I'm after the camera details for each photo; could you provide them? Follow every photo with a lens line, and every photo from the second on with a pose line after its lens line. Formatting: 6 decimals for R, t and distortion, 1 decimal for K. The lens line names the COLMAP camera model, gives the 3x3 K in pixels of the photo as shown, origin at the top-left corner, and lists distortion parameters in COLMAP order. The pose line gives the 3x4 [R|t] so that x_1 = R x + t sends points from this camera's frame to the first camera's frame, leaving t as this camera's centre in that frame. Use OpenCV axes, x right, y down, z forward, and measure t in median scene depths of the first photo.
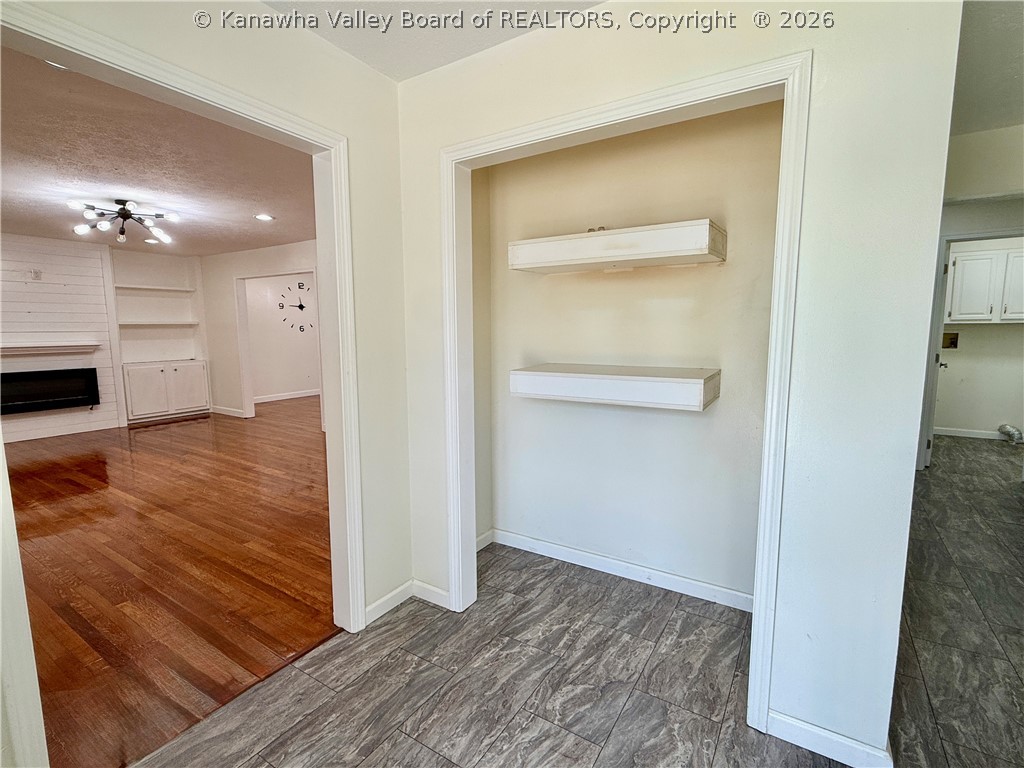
lens RADIAL K [[483.6, 0, 513.2], [0, 483.6, 385.3], [0, 0, 1]] dist [0.001946, -0.000586]
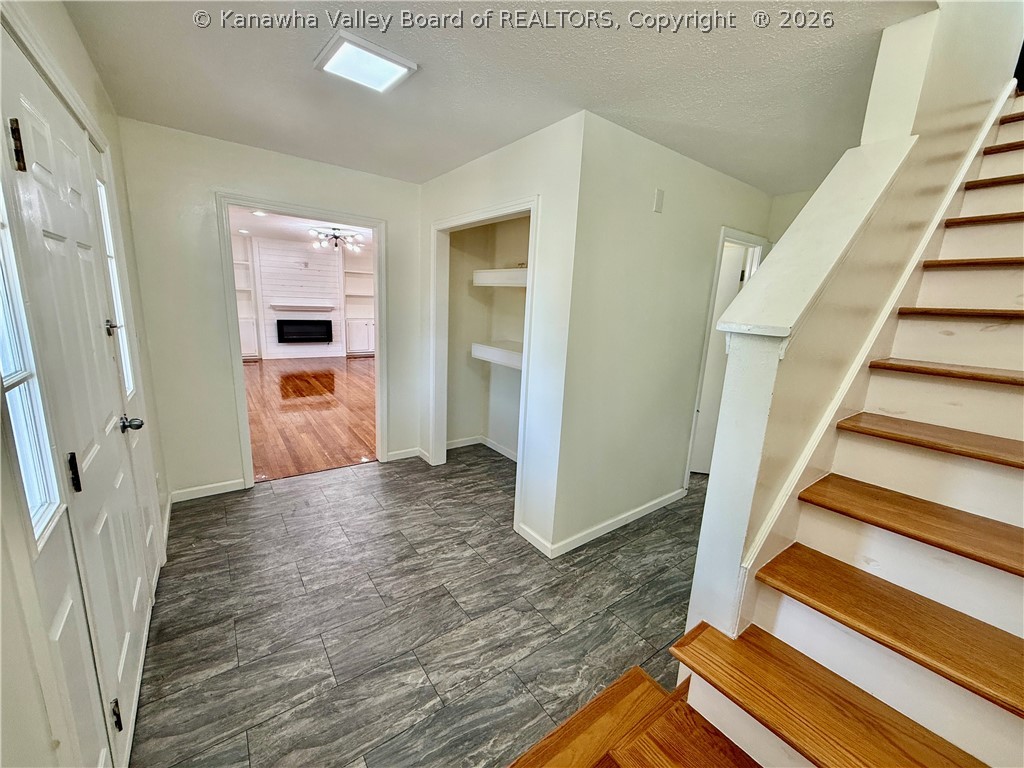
lens RADIAL K [[409.7, 0, 512.6], [0, 409.7, 385.9], [0, 0, 1]] dist [0.000334, -0.000305]
pose [[0.932155, 0.126166, -0.339366, 0.256983], [-0.097163, 0.990109, 0.101210, -0.015302], [0.348778, -0.061369, 0.935194, -0.145137]]
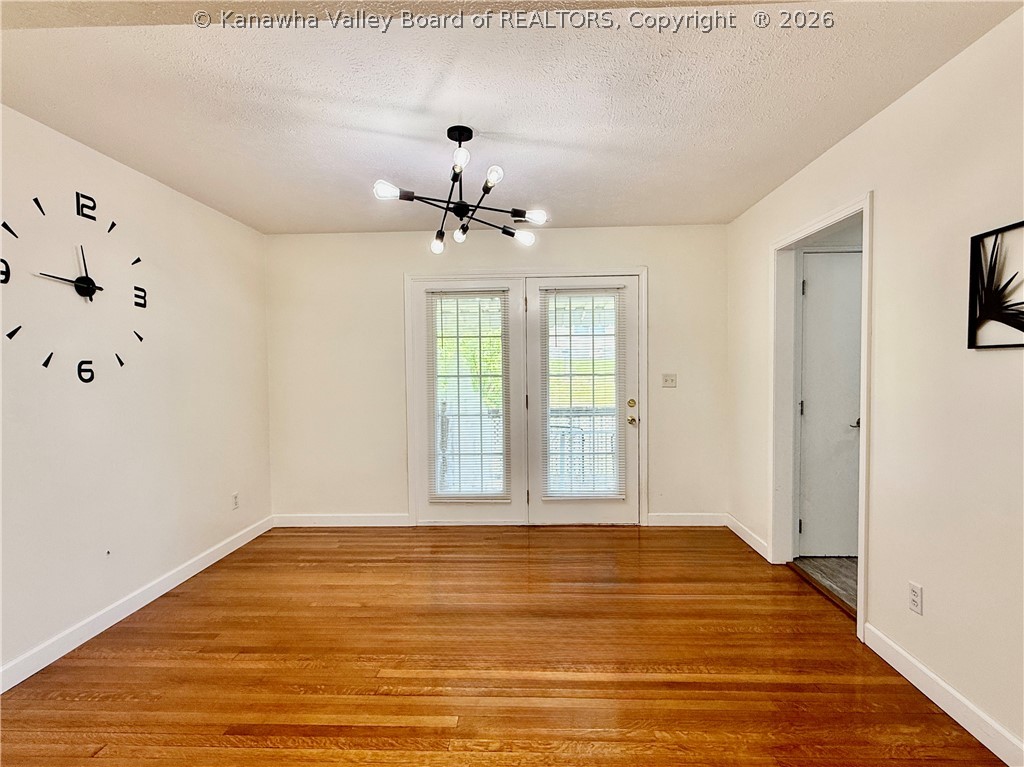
lens RADIAL K [[512.0, 0, 512.5], [0, 512.0, 383.4], [0, 0, 1]] dist [0.002642, -0.000466]
pose [[0.863122, -0.021148, 0.504552, -0.568477], [0.069104, 0.994670, -0.076523, -0.111972], [-0.500245, 0.100915, 0.859983, 0.984160]]
